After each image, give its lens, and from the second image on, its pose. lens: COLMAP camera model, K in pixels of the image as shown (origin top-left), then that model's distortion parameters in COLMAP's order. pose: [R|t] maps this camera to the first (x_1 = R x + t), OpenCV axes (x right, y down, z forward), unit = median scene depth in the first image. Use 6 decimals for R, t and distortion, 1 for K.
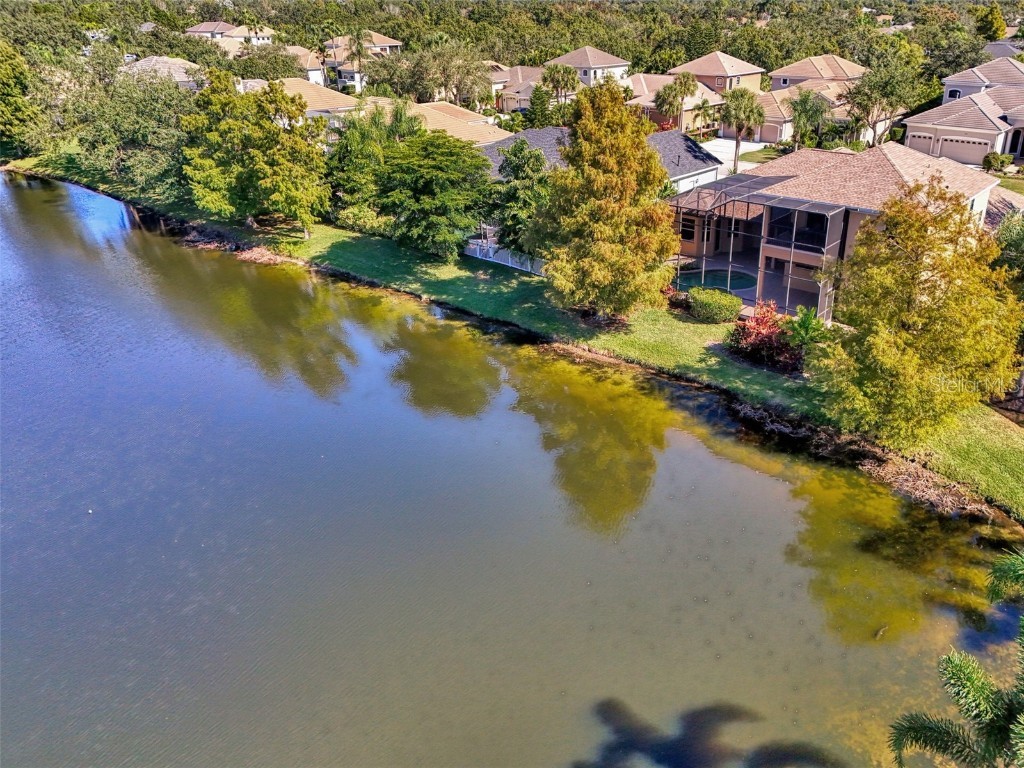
lens RADIAL K [[791.2, 0, 519.2], [0, 791.2, 395.7], [0, 0, 1]] dist [0.062028, -0.047425]
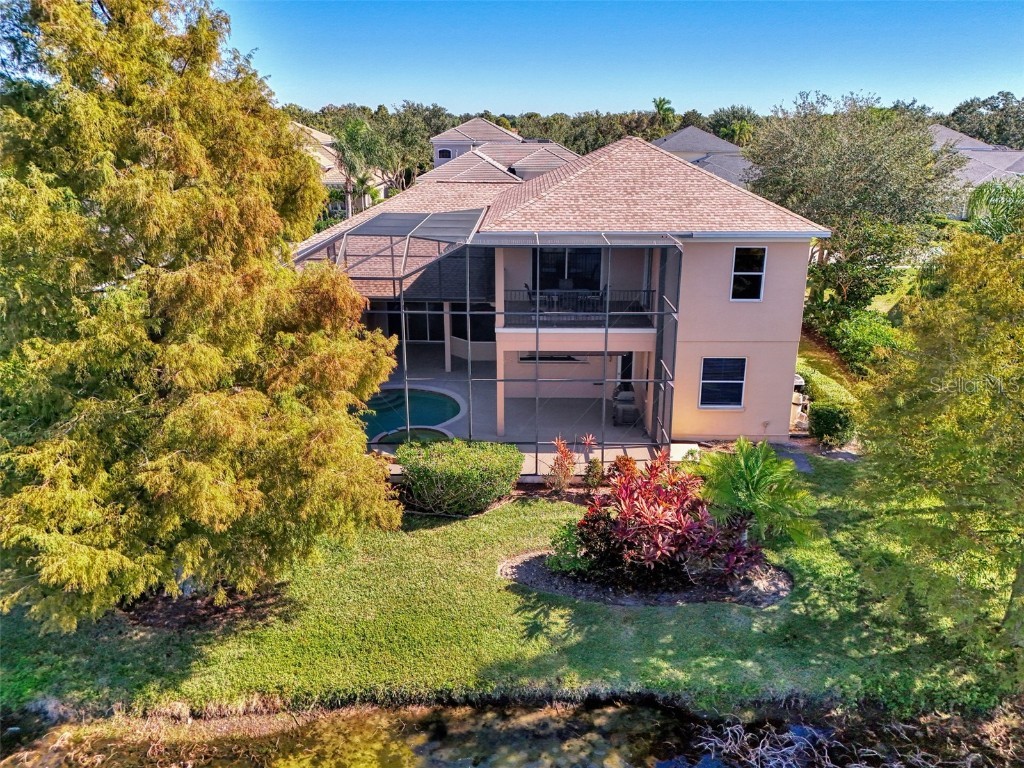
lens RADIAL K [[791.2, 0, 557.1], [0, 791.2, 356.4], [0, 0, 1]] dist [0.062028, -0.047425]
pose [[0.721944, -0.172678, 0.670059, -0.002697], [0.284865, 0.956664, -0.060386, -0.141897], [-0.630594, 0.234472, 0.739847, 0.641529]]
